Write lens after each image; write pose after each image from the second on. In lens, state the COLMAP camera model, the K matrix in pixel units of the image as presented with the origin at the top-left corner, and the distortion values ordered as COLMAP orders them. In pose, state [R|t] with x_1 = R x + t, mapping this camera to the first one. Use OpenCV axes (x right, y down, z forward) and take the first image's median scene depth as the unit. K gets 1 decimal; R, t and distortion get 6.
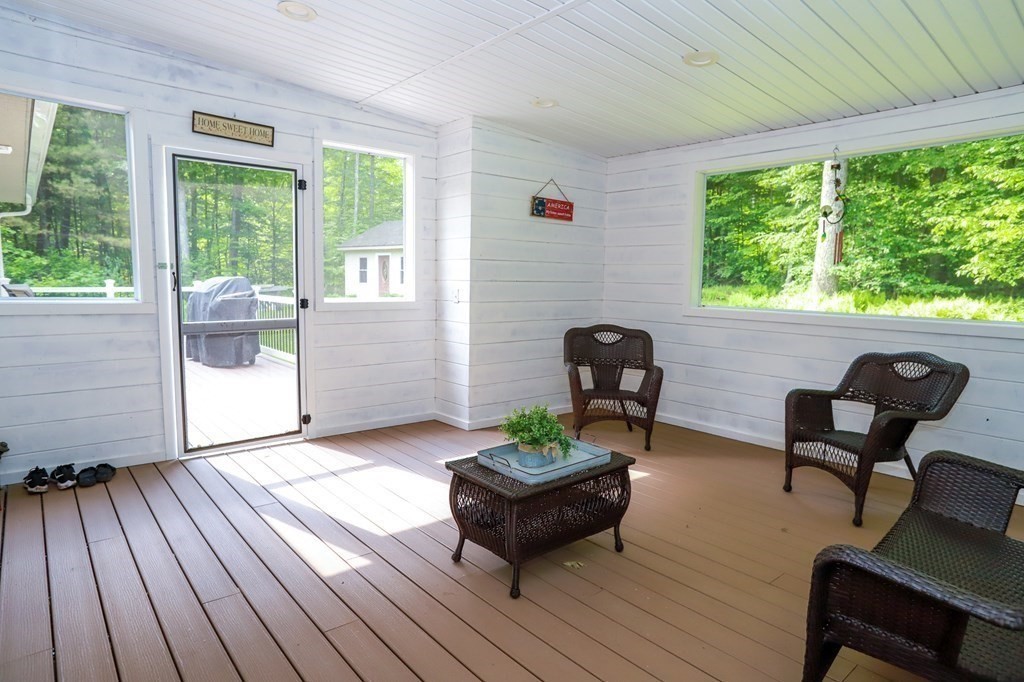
lens RADIAL K [[583.1, 0, 506.2], [0, 583.1, 340.9], [0, 0, 1]] dist [-0.077030, 0.051255]
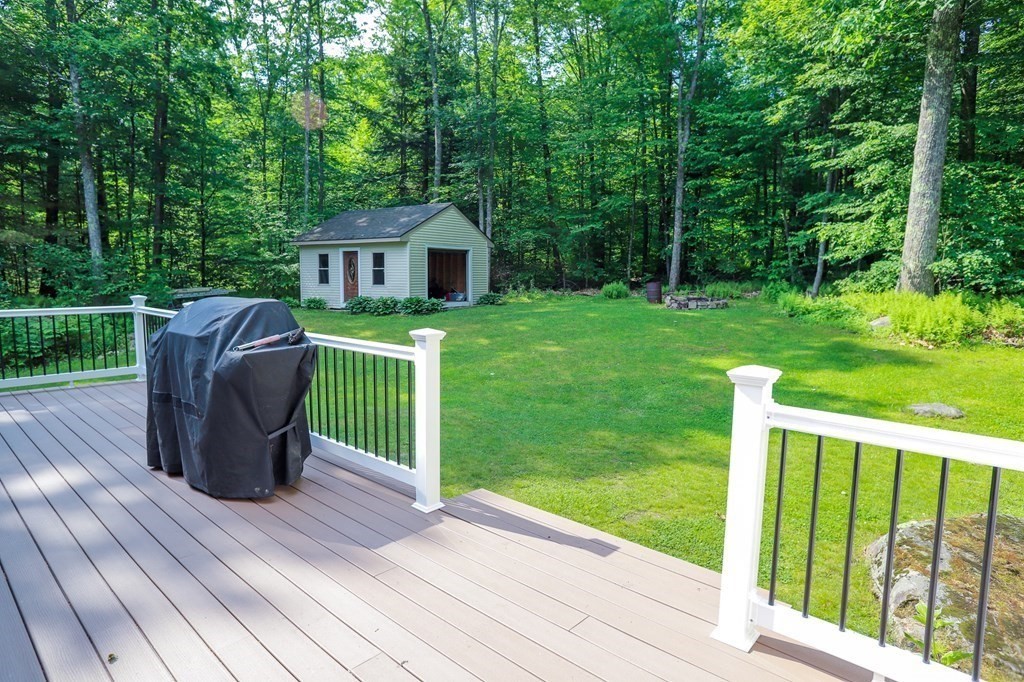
lens RADIAL K [[583.1, 0, 506.2], [0, 583.1, 340.9], [0, 0, 1]] dist [-0.077030, 0.051255]
pose [[0.992025, -0.024799, 0.123575, -0.135386], [0.023542, 0.999655, 0.011622, -0.032326], [-0.123821, -0.008620, 0.992267, 0.208020]]
